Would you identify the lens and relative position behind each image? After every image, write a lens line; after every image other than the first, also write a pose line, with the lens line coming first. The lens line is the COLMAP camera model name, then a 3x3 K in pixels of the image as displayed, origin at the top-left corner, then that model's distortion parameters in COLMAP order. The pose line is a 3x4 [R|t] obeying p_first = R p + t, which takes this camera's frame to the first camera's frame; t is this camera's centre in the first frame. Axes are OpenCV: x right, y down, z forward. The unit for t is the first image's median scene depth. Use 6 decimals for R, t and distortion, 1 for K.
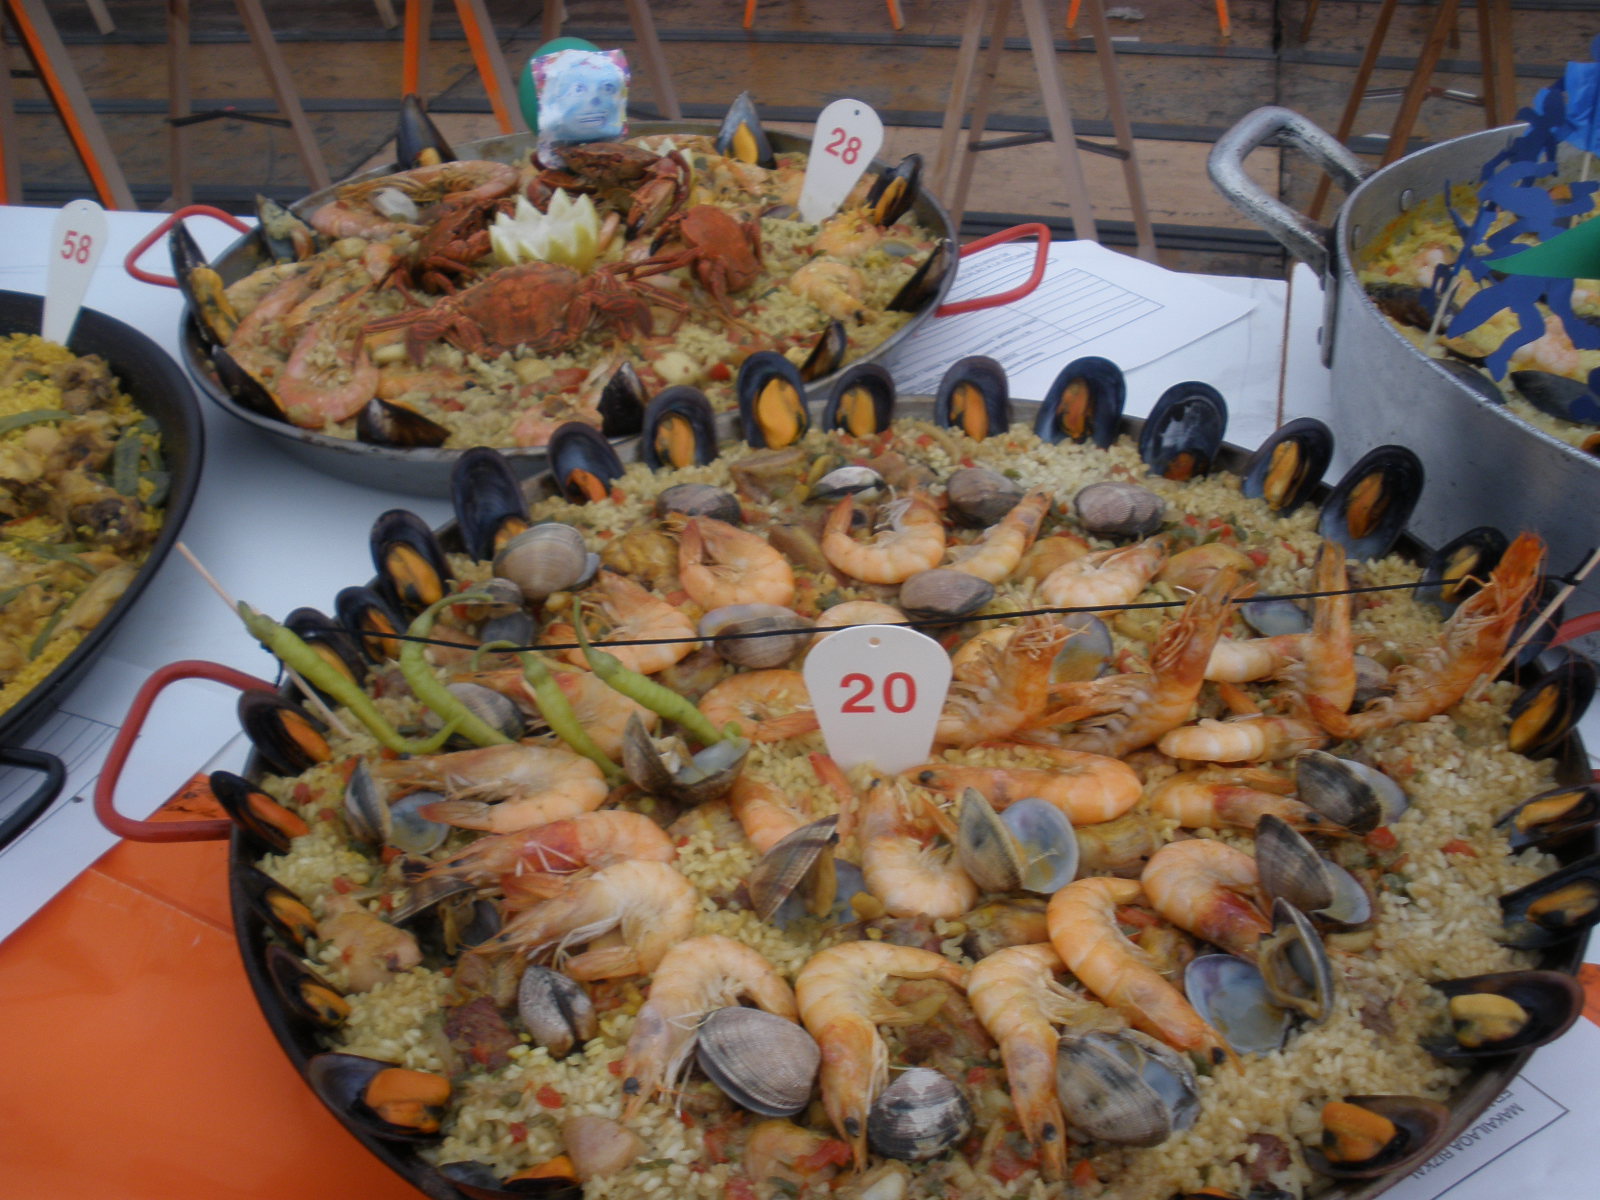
lens RADIAL K [[1739.0, 0, 761.8], [0, 1739.0, 598.8], [0, 0, 1]] dist [-0.322090, 0.441734]
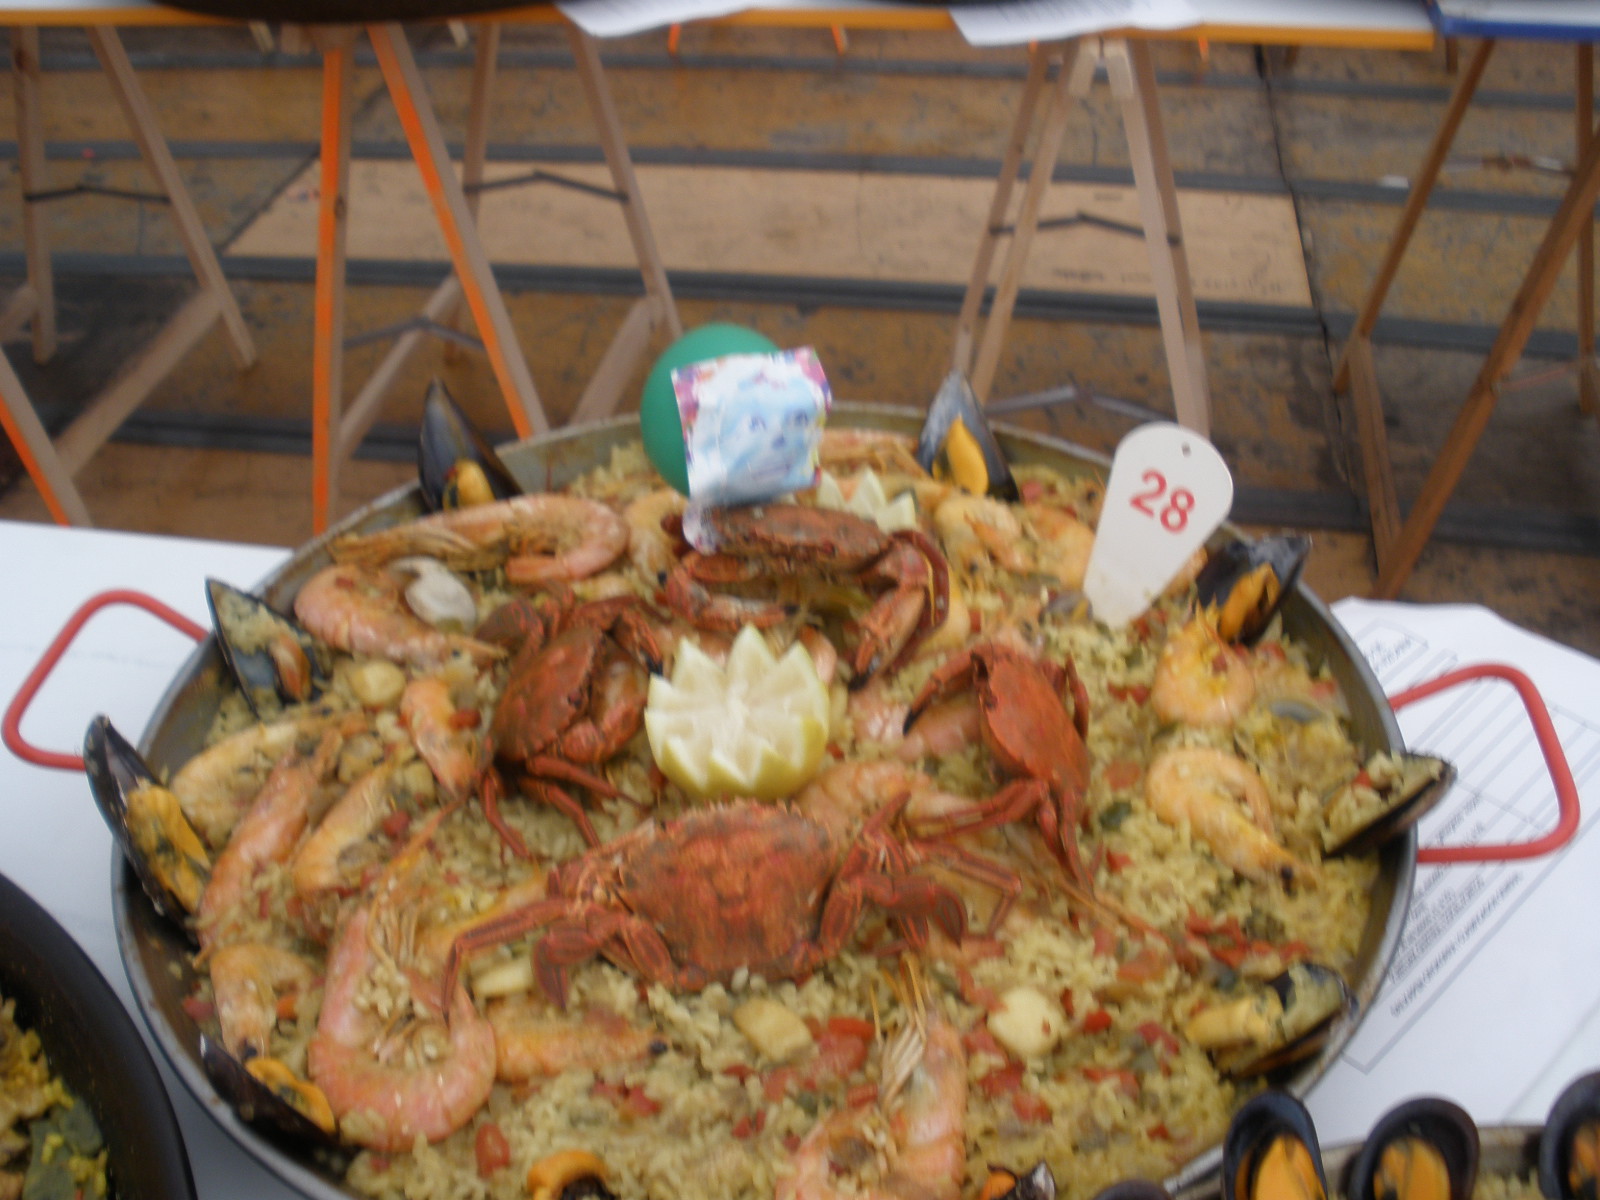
lens RADIAL K [[1739.0, 0, 761.8], [0, 1739.0, 598.8], [0, 0, 1]] dist [-0.322090, 0.441734]
pose [[0.996407, -0.029427, 0.079412, -0.162055], [0.027711, 0.999360, 0.022633, -0.263322], [-0.080028, -0.020351, 0.996585, 0.398534]]
